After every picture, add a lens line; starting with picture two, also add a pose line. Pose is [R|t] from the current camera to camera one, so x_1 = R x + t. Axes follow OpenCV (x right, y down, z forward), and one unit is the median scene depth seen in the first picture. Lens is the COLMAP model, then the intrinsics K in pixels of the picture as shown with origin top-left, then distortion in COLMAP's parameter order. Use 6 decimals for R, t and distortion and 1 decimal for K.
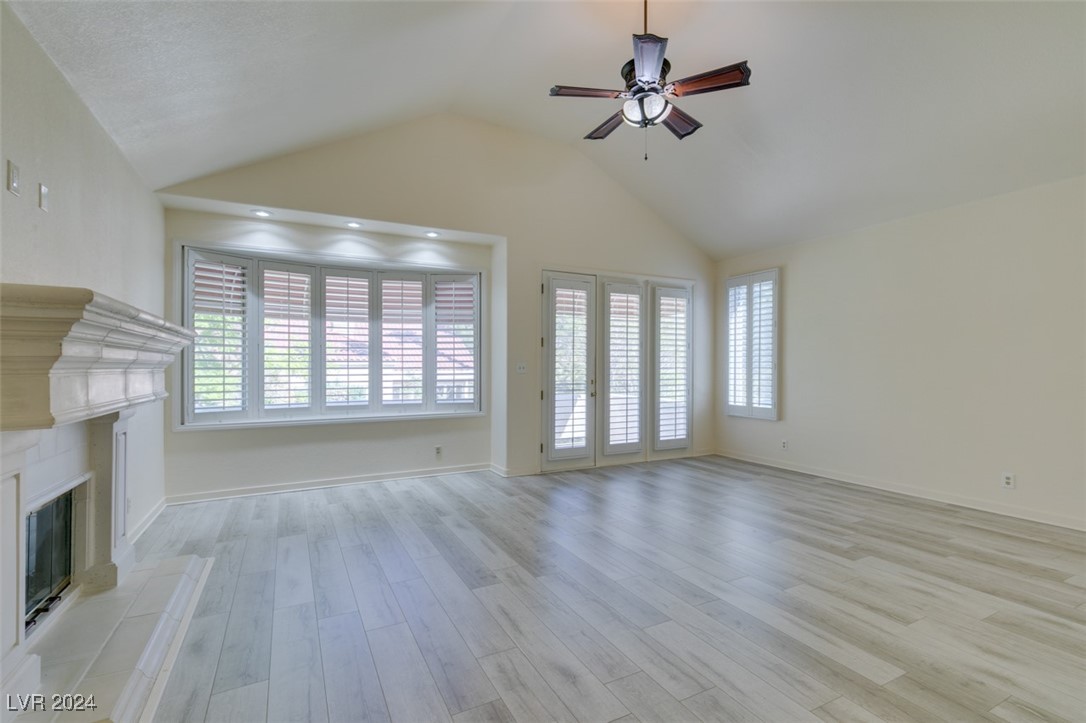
lens RADIAL K [[483.7, 0, 541.7], [0, 483.7, 366.9], [0, 0, 1]] dist [0.004390, -0.000824]
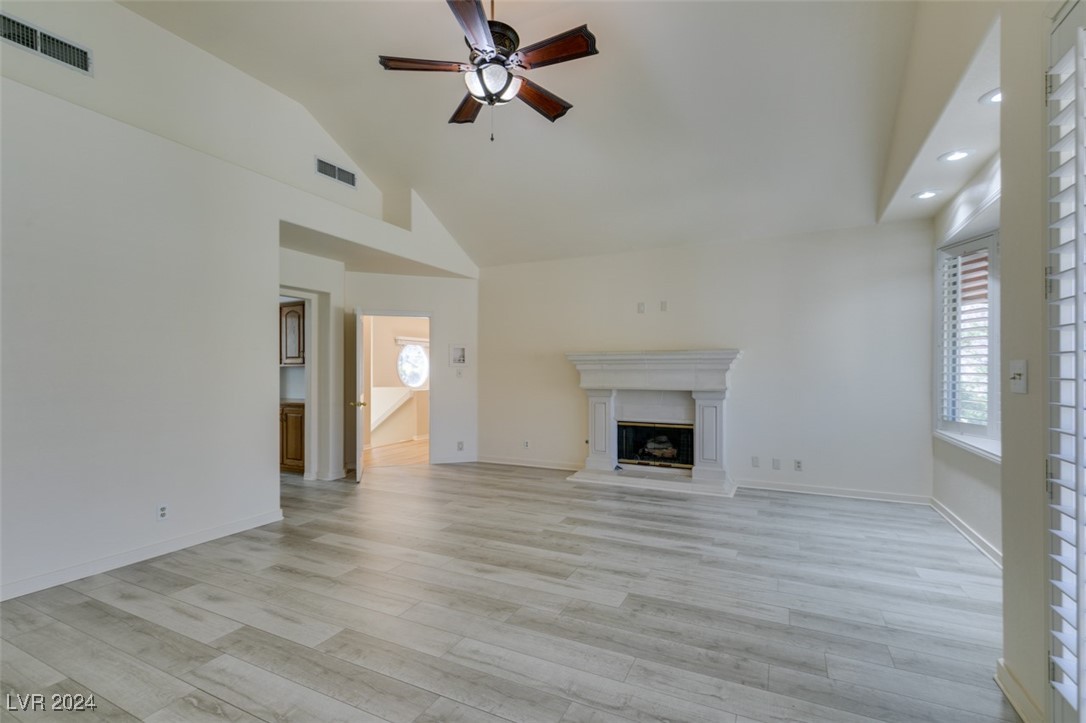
lens RADIAL K [[483.7, 0, 541.7], [0, 483.7, 366.9], [0, 0, 1]] dist [0.004390, -0.000824]
pose [[-0.802693, -0.005714, -0.596365, 0.677421], [0.000147, 0.999952, -0.009778, -0.001261], [0.596392, -0.007936, -0.802654, 1.767640]]
